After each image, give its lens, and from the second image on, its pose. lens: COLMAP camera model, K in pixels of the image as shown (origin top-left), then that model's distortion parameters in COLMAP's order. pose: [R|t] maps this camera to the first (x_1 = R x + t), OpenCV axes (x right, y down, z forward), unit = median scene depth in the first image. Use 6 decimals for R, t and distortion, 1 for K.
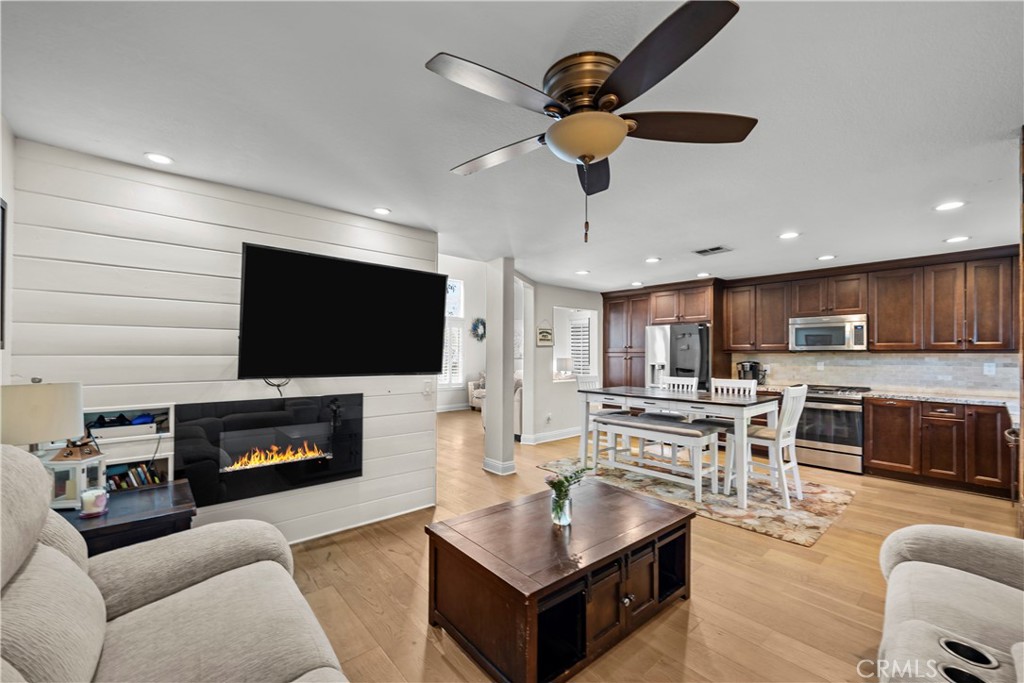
lens RADIAL K [[406.6, 0, 509.5], [0, 406.6, 352.1], [0, 0, 1]] dist [-0.001039, 0.000113]
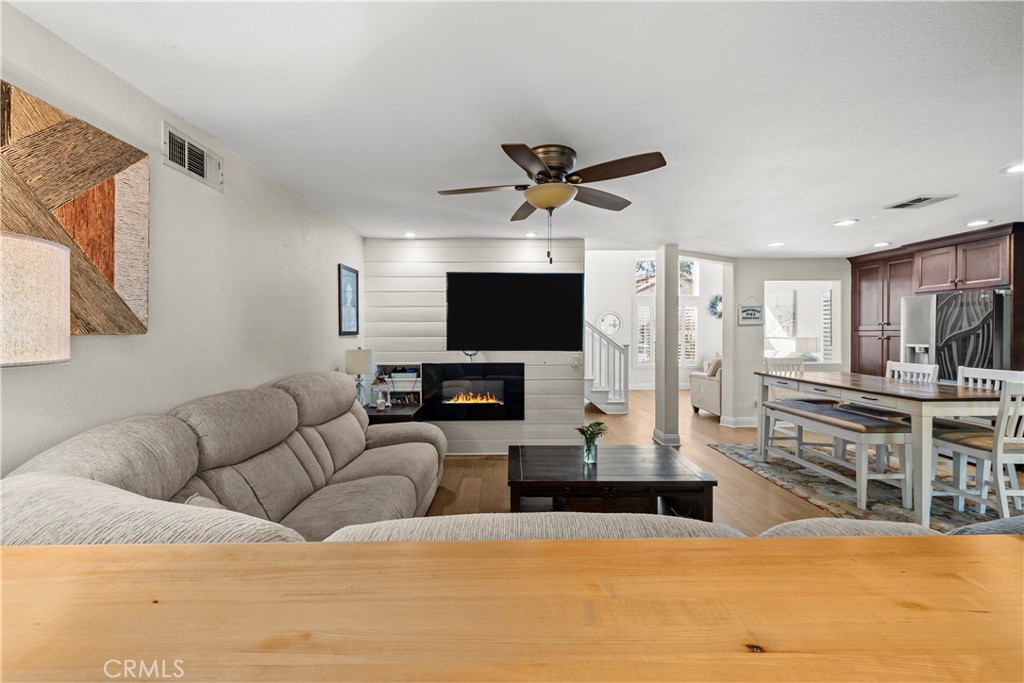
lens RADIAL K [[406.6, 0, 515.6], [0, 406.6, 334.8], [0, 0, 1]] dist [-0.001039, 0.000113]
pose [[0.779652, -0.000840, -0.626212, 0.522429], [0.008644, 0.999918, 0.009421, -0.011479], [0.626153, -0.012758, 0.779596, -0.137262]]
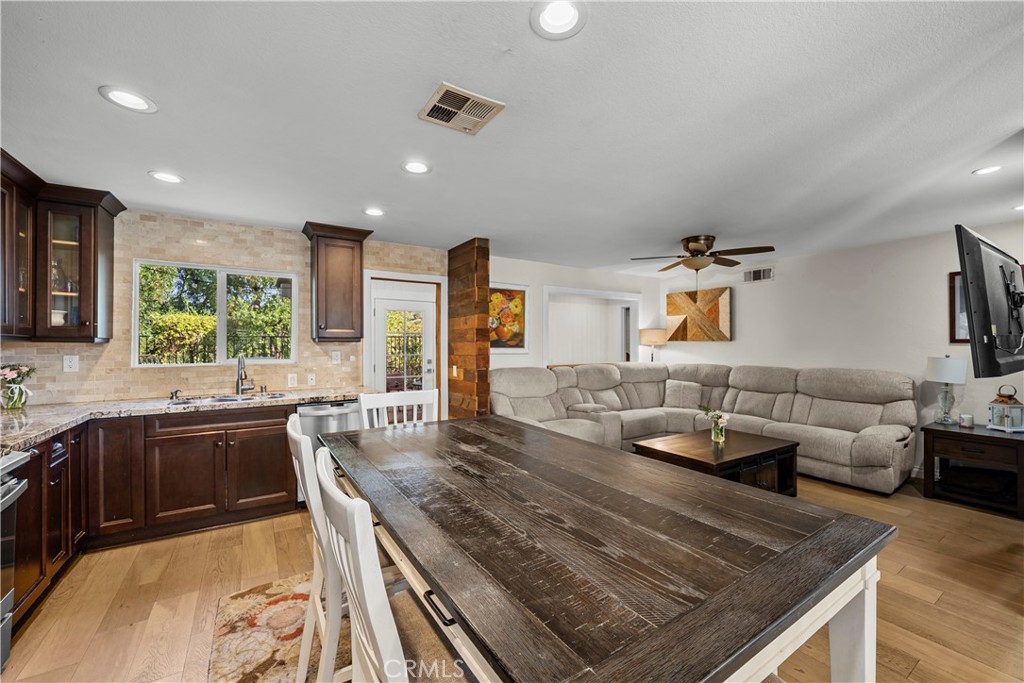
lens RADIAL K [[406.6, 0, 513.3], [0, 406.6, 342.0], [0, 0, 1]] dist [-0.001039, 0.000113]
pose [[-0.992278, -0.002008, 0.124015, 0.521189], [-0.002798, 0.999977, -0.006195, 0.005412], [-0.123999, -0.006495, -0.992261, 1.892774]]
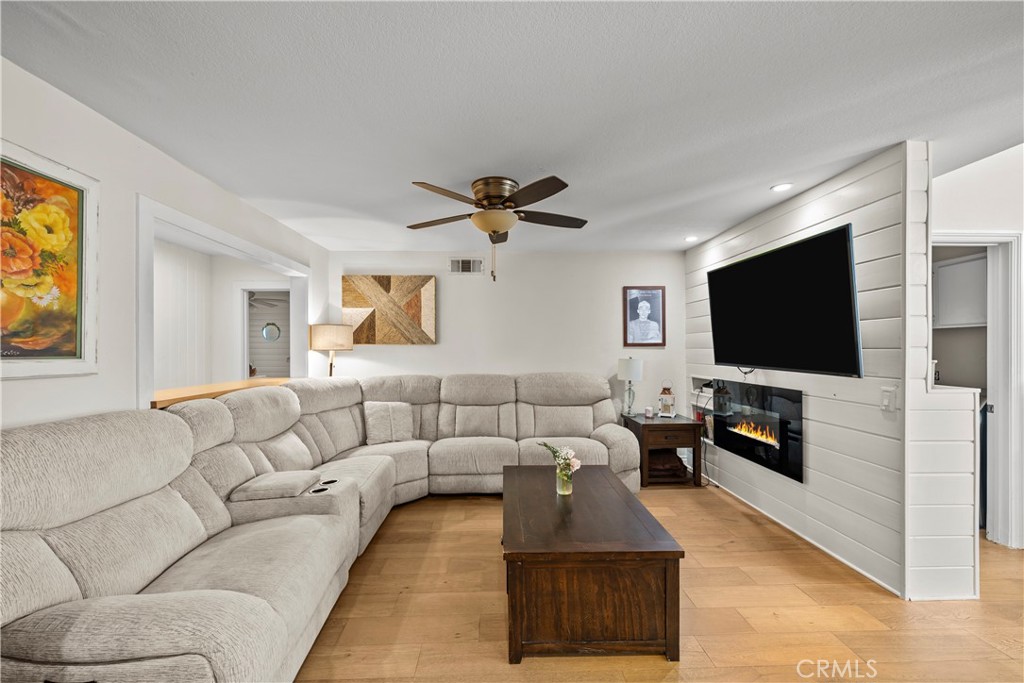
lens RADIAL K [[406.6, 0, 505.3], [0, 406.6, 348.4], [0, 0, 1]] dist [-0.001039, 0.000113]
pose [[-0.619824, -0.003183, -0.784735, 0.757778], [0.003357, 0.999972, -0.006707, 0.011755], [0.784734, -0.006792, -0.619796, 1.059459]]
